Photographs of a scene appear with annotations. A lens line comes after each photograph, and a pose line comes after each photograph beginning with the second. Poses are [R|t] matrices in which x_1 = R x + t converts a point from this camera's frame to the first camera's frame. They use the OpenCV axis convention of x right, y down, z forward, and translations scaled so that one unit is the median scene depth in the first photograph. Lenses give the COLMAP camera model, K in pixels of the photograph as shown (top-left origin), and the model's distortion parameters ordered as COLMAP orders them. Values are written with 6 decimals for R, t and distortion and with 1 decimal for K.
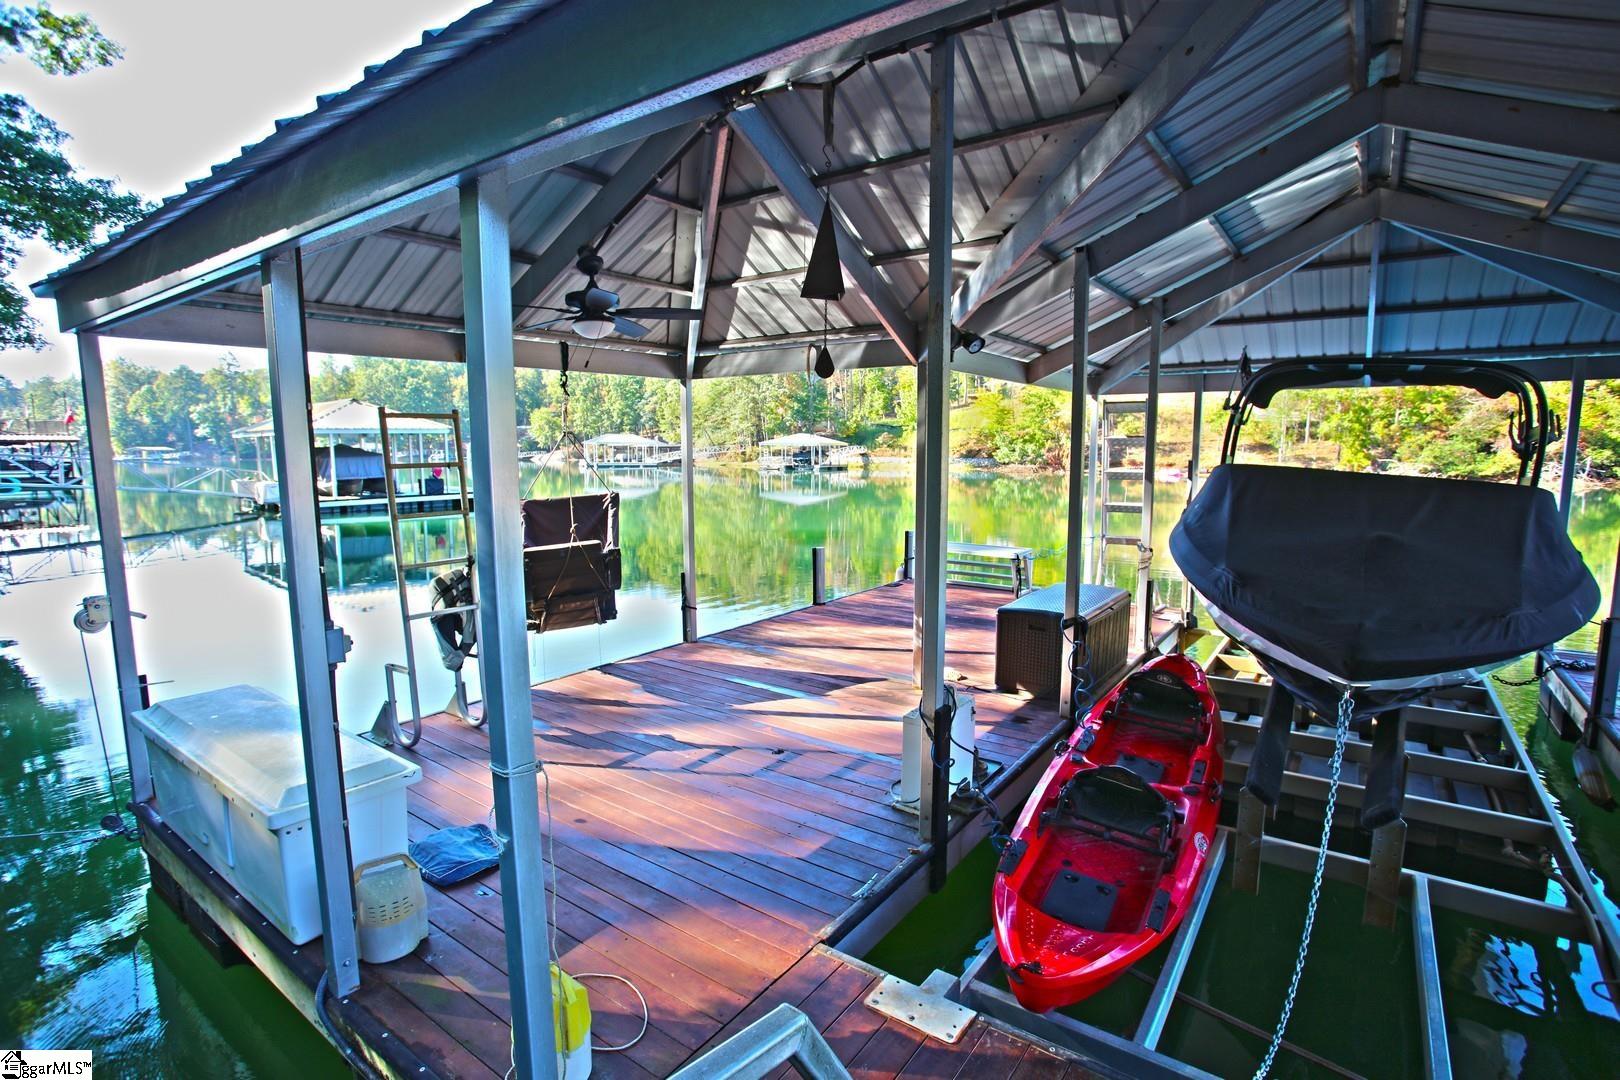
lens RADIAL K [[788.4, 0, 814.8], [0, 788.4, 541.9], [0, 0, 1]] dist [-0.068514, 0.031593]
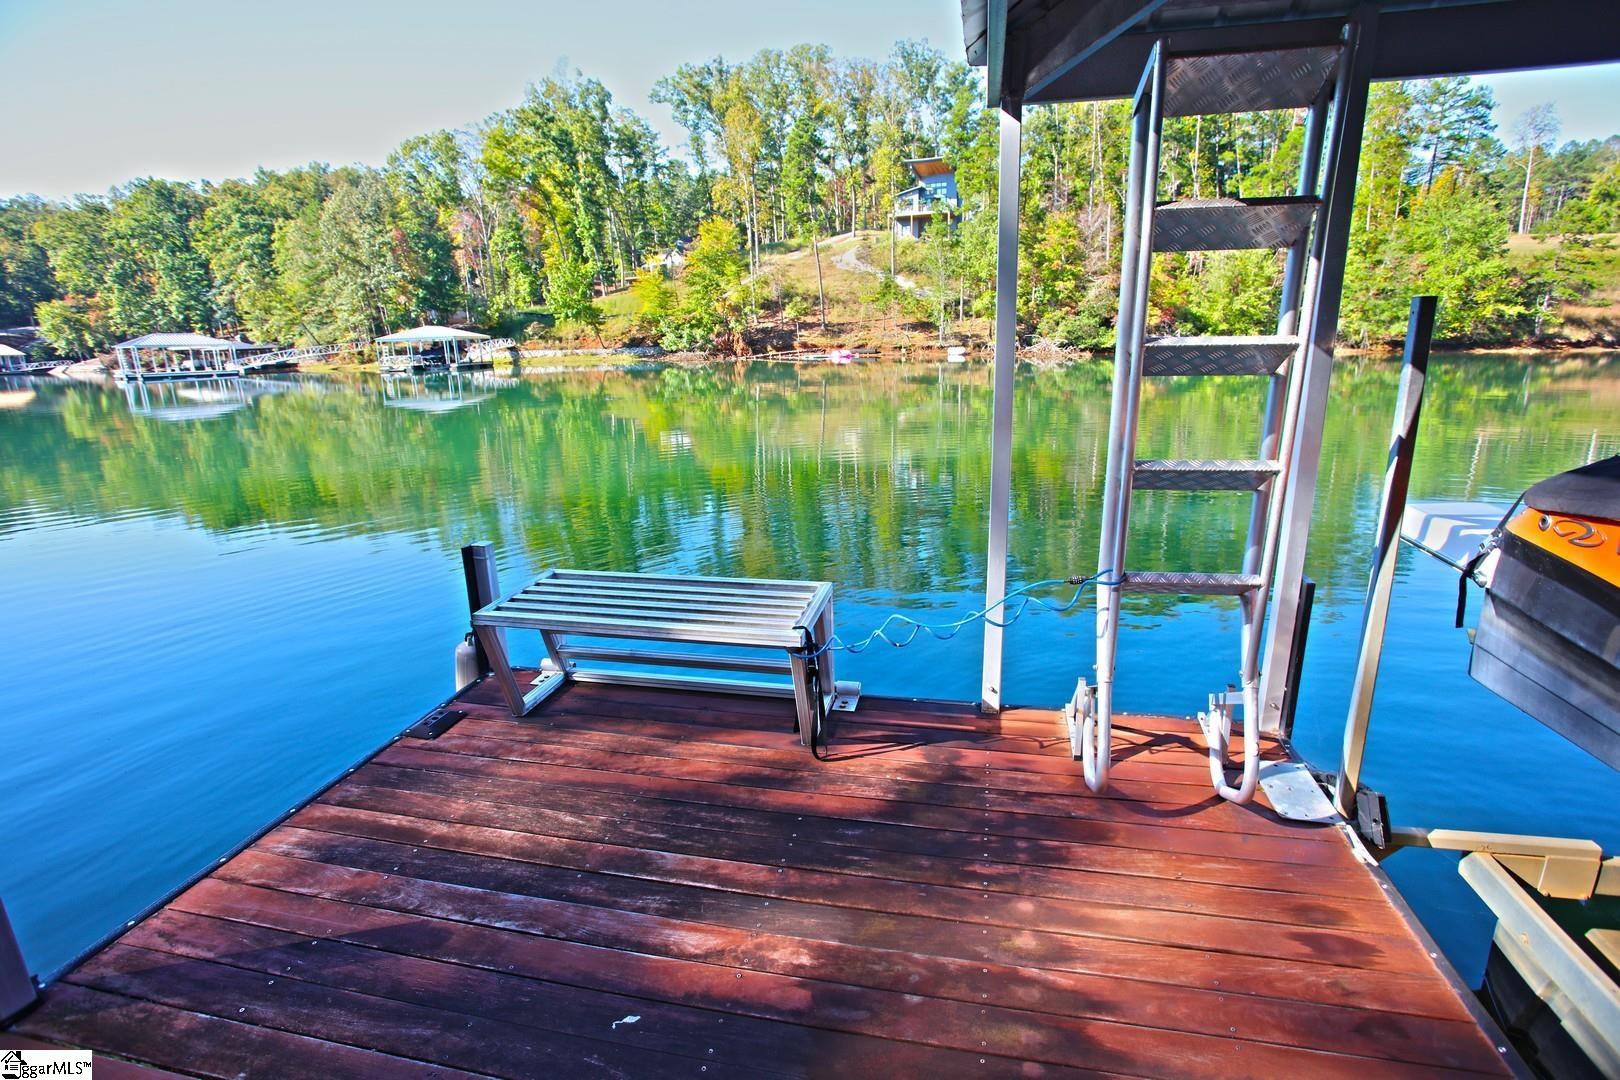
lens RADIAL K [[788.4, 0, 810.6], [0, 788.4, 547.5], [0, 0, 1]] dist [-0.068514, 0.031593]
pose [[0.917157, -0.126571, 0.377893, 0.026943], [0.071315, 0.985045, 0.156847, -0.012013], [-0.392094, -0.116904, 0.912467, 0.136406]]
